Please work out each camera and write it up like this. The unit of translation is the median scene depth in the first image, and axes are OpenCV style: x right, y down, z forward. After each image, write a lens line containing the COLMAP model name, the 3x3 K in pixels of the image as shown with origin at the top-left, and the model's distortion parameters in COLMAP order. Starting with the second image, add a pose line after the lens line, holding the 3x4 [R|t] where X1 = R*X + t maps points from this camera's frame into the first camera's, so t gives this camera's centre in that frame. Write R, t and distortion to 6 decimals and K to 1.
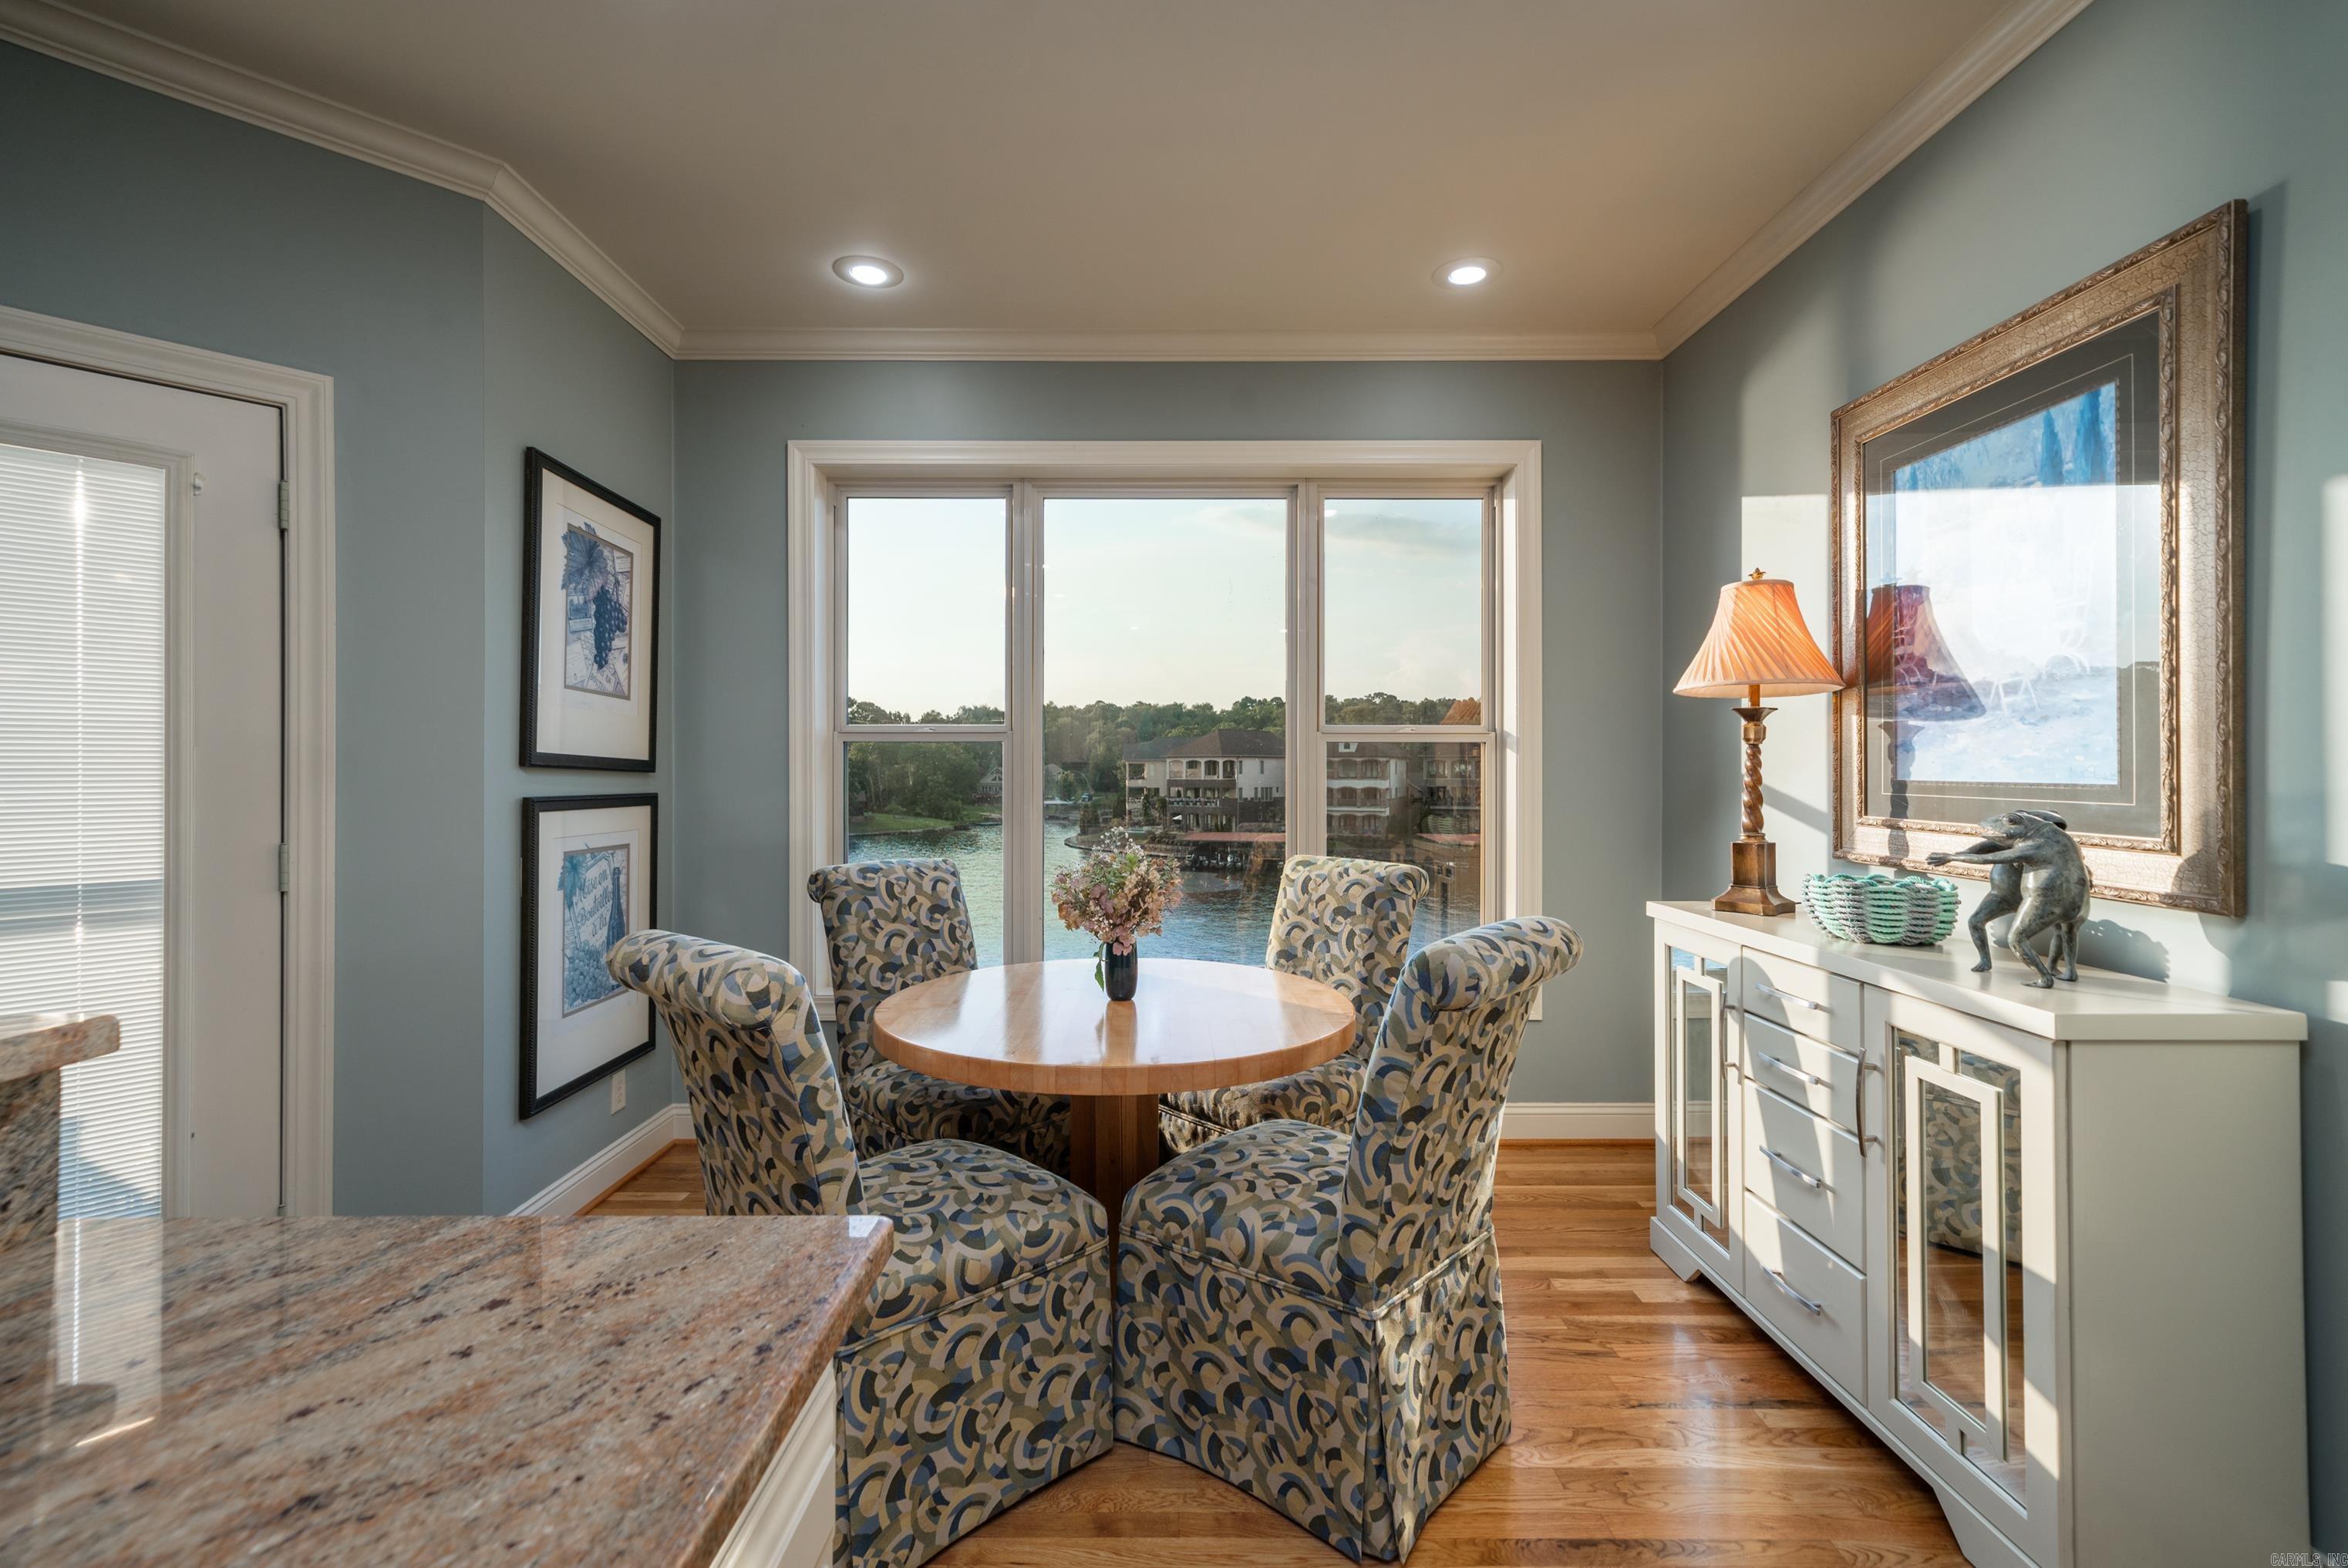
lens RADIAL K [[1036.8, 0, 1173.3], [0, 1036.8, 775.9], [0, 0, 1]] dist [0.003108, 0.000276]
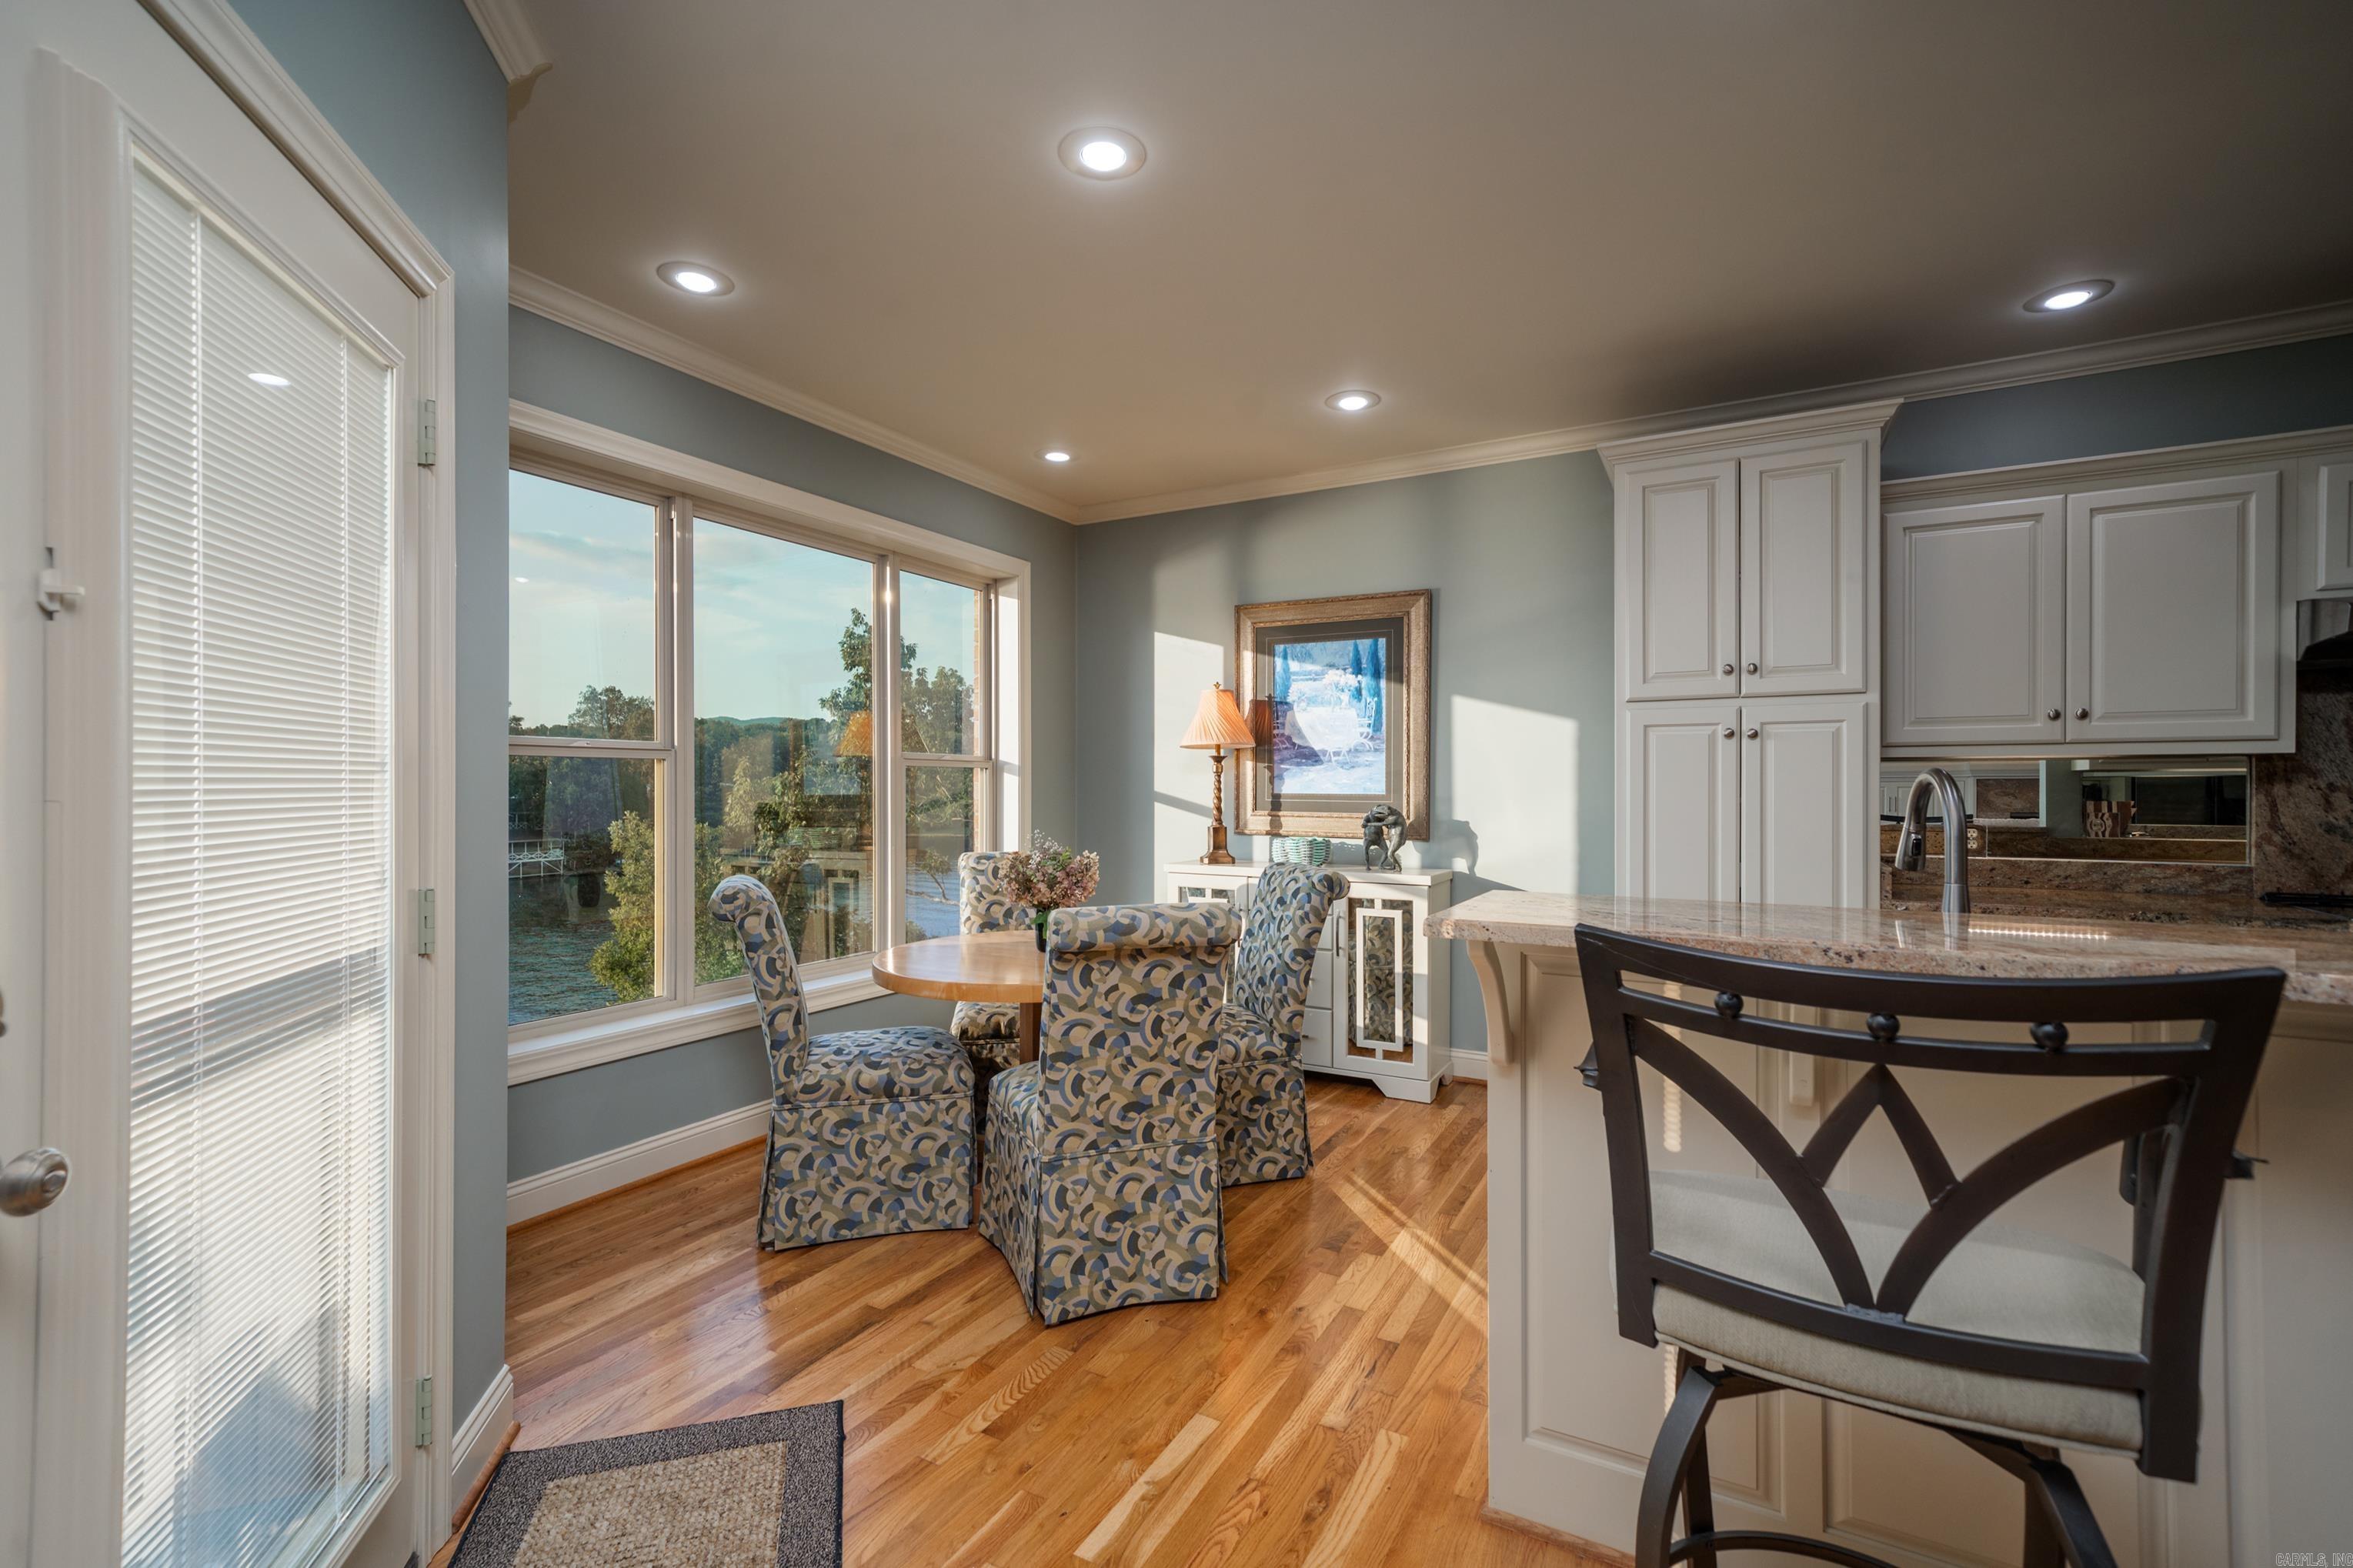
lens RADIAL K [[1059.2, 0, 1184.3], [0, 1059.2, 786.9], [0, 0, 1]] dist [0.001711, 0.000408]
pose [[0.467640, 0.001539, 0.883918, -1.325753], [0.005143, 0.999977, -0.004462, -0.000515], [-0.883904, 0.006633, 0.467621, 0.173579]]
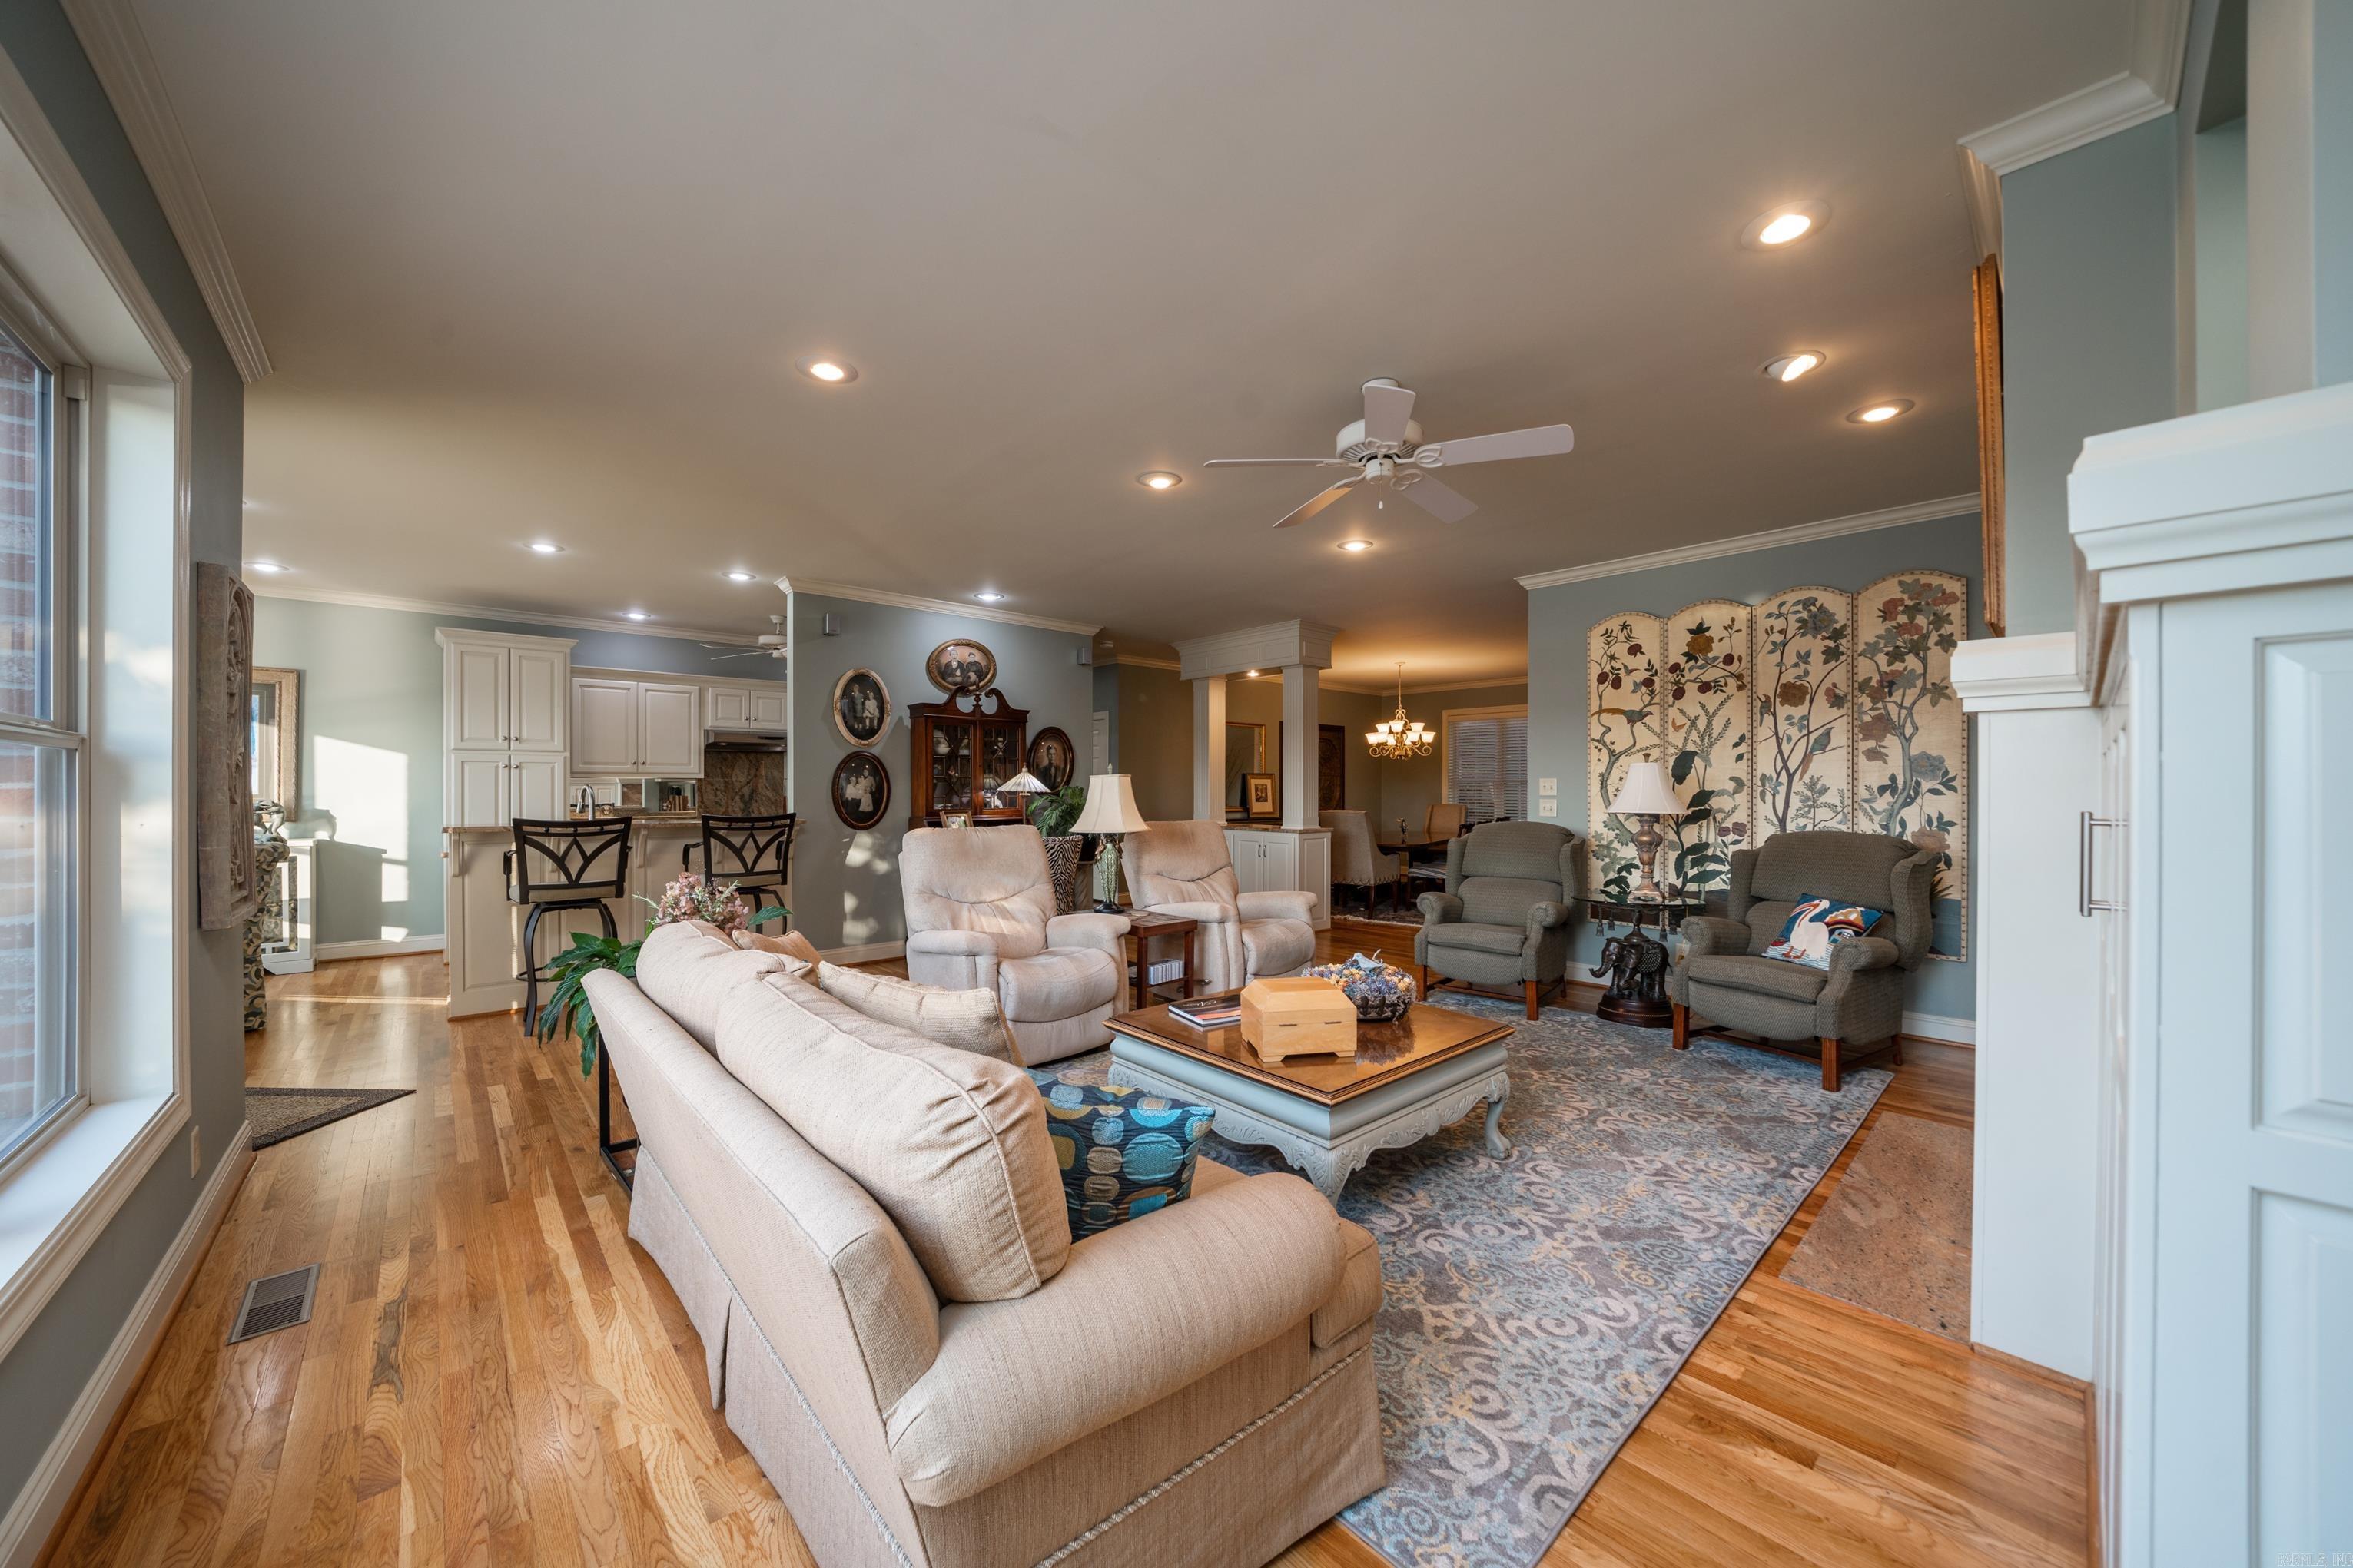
lens RADIAL K [[846.9, 0, 1175.1], [0, 846.9, 789.9], [0, 0, 1]] dist [-0.019451, 0.000019]
pose [[-0.664397, -0.000341, 0.747380, -3.195754], [0.005256, 0.999973, 0.005128, -0.003944], [-0.747361, 0.007335, -0.664377, 0.376889]]
